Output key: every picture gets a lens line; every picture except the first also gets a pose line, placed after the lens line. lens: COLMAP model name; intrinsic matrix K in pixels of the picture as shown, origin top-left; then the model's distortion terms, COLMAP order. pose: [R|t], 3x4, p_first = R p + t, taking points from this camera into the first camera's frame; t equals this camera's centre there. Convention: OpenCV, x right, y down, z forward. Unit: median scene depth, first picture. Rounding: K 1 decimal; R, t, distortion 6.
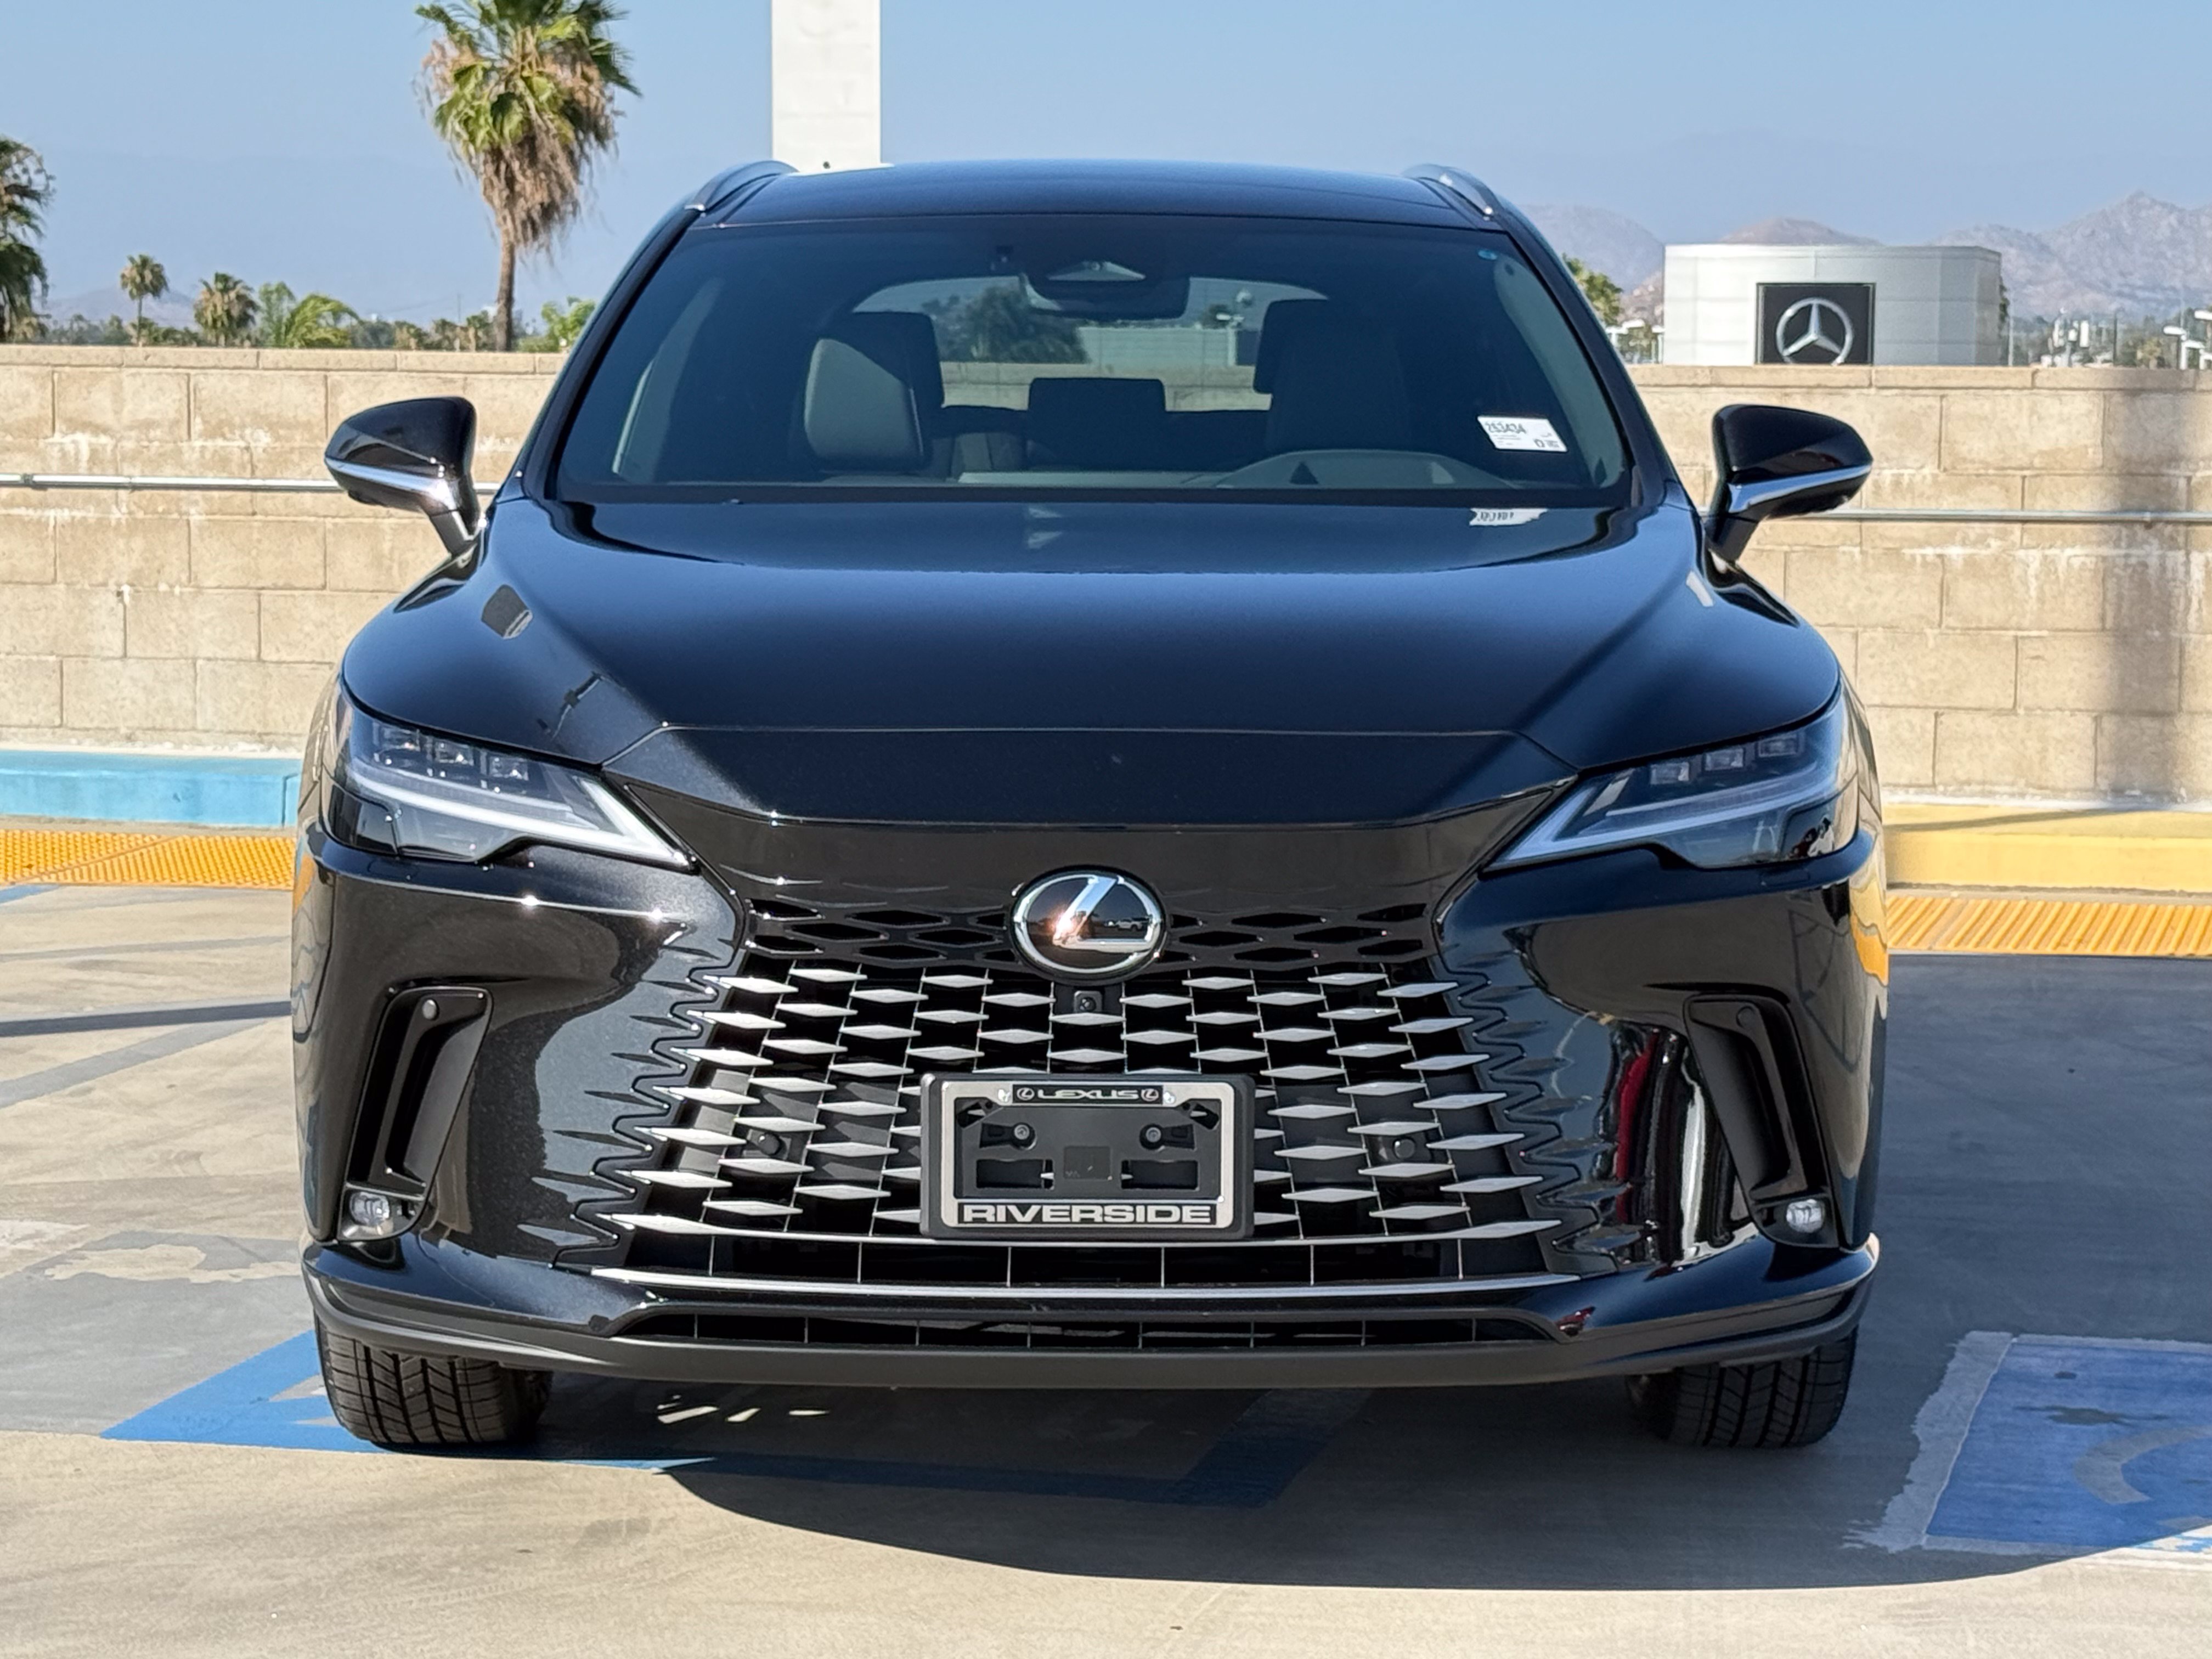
lens RADIAL K [[4941.1, 0, 1106.3], [0, 4941.1, 818.9], [0, 0, 1]] dist [0.209563, 0.000000]
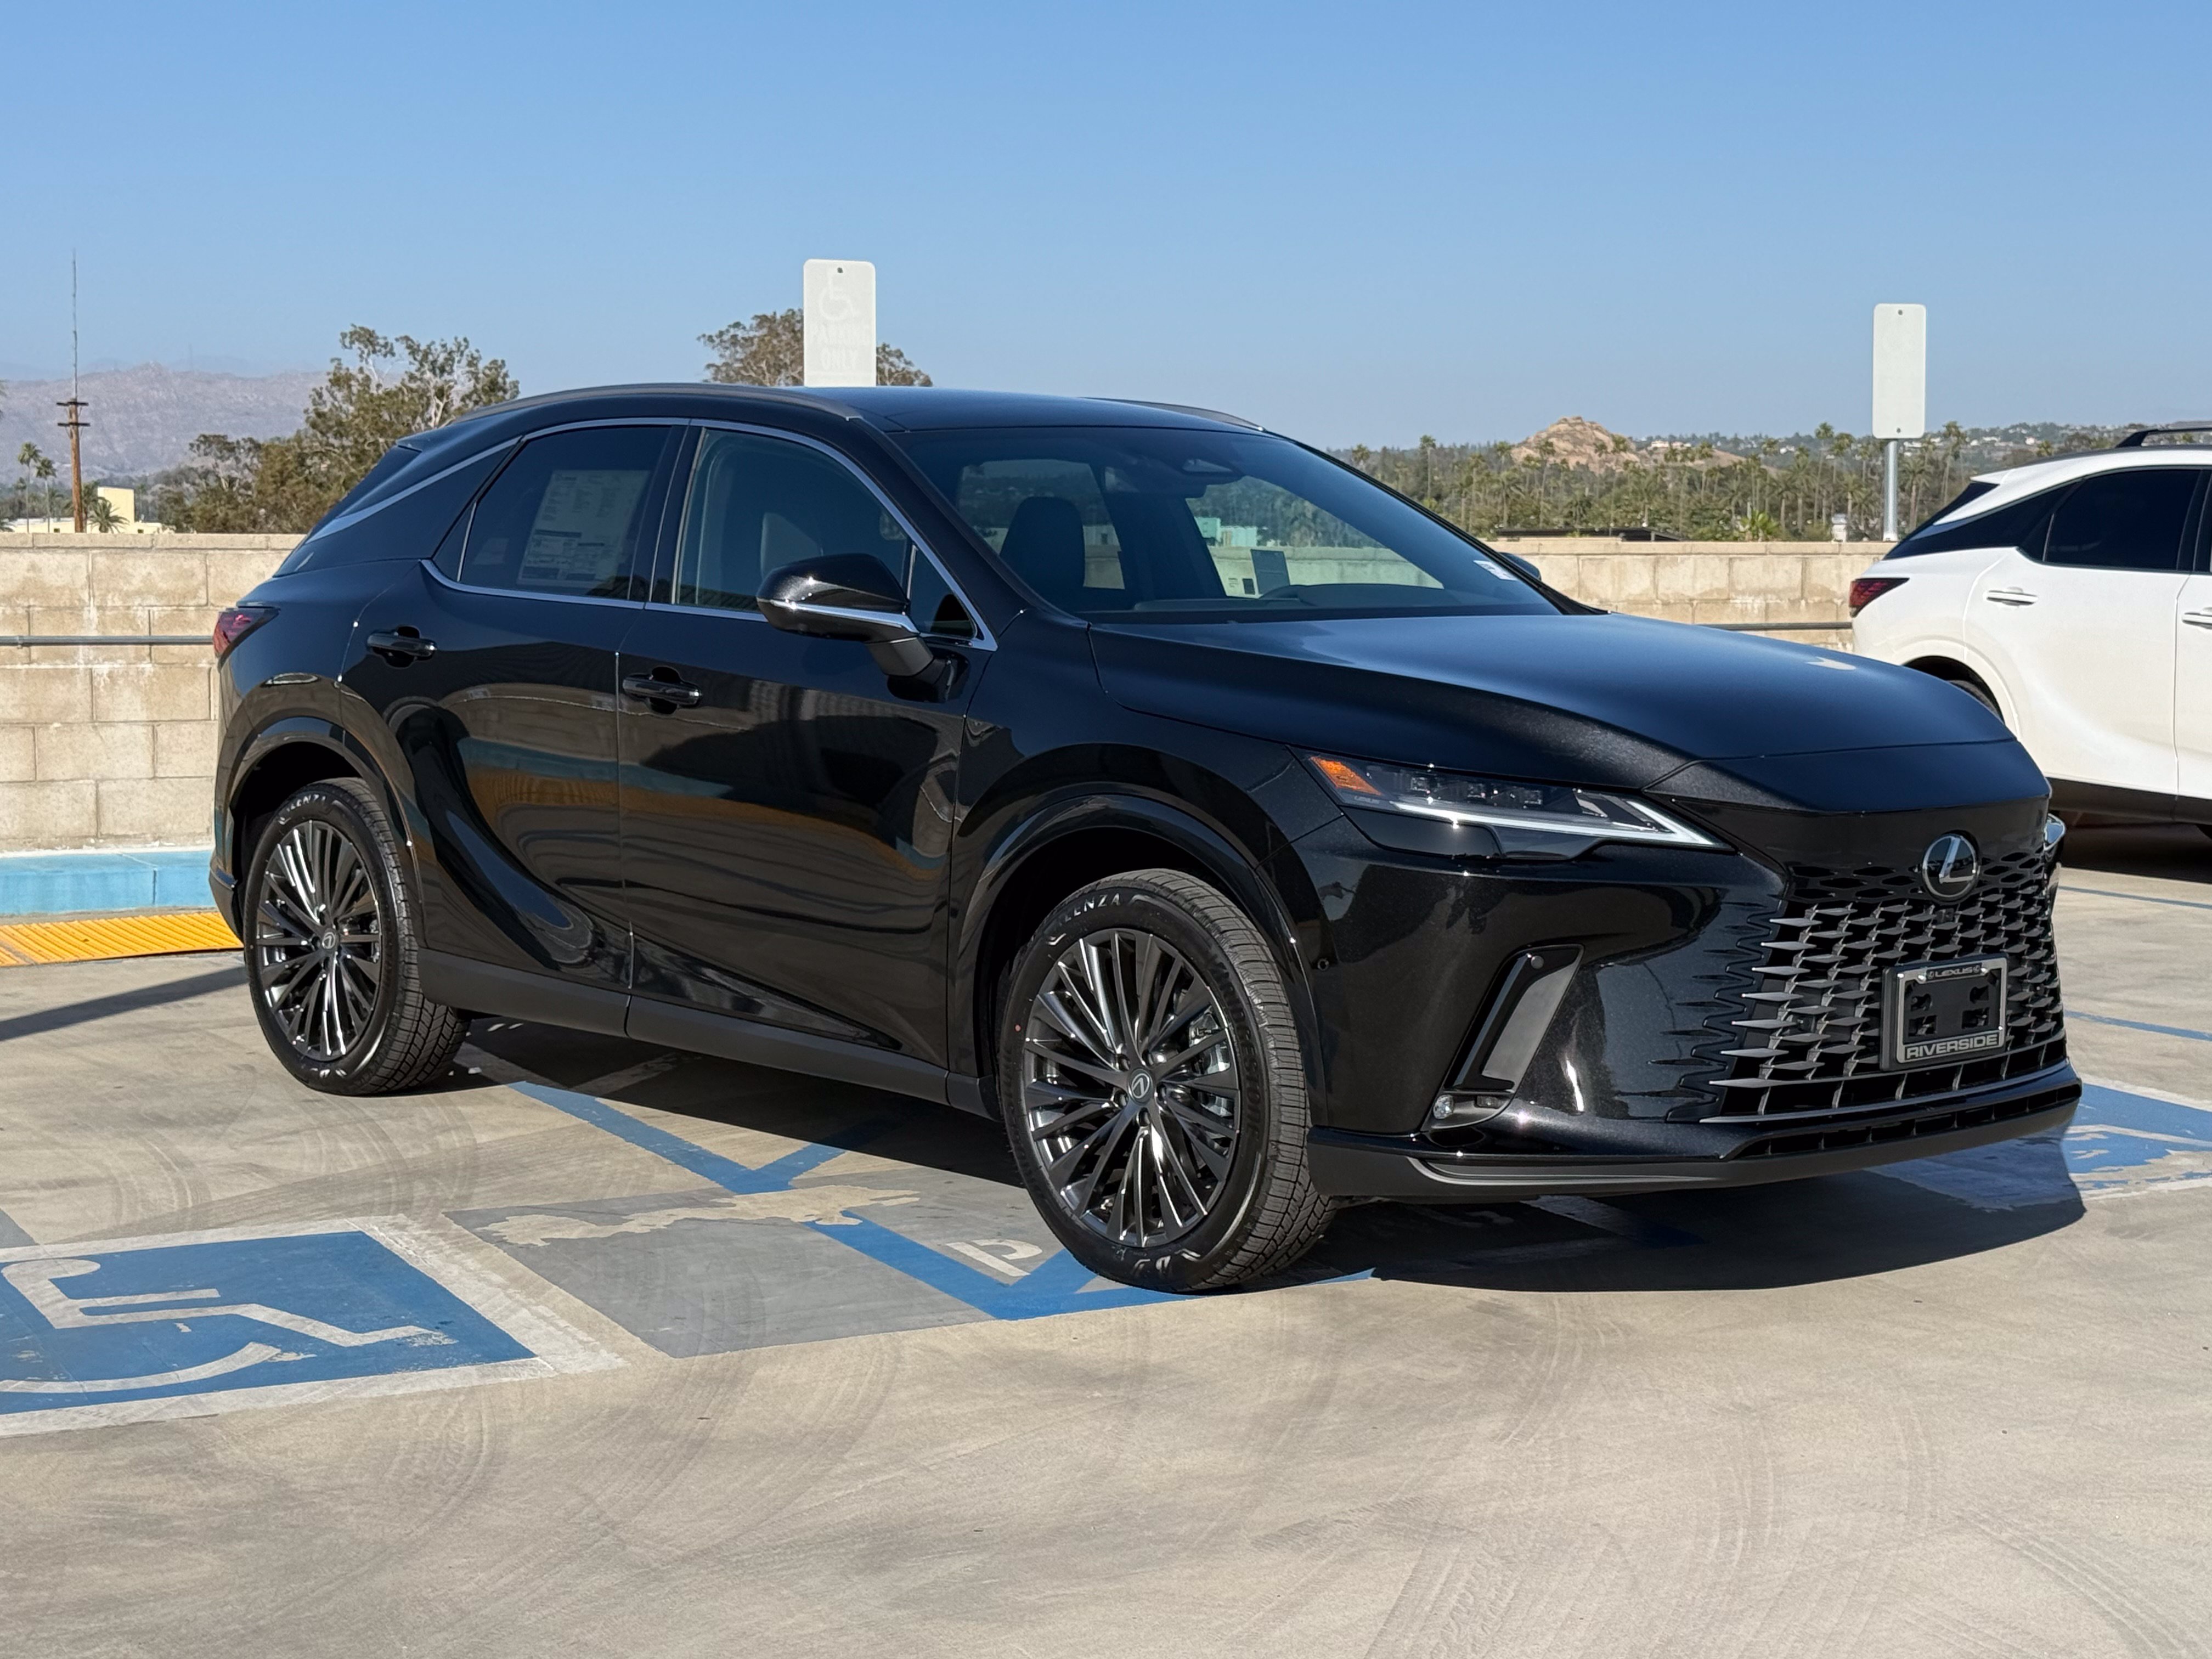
lens RADIAL K [[3503.3, 0, 1112.3], [0, 3503.3, 814.9], [0, 0, 1]] dist [-0.029377, 0.000000]
pose [[0.772448, -0.059058, 0.632326, -0.930222], [0.068517, 0.997605, 0.009474, -0.024998], [-0.631371, 0.036007, 0.774644, 0.285053]]
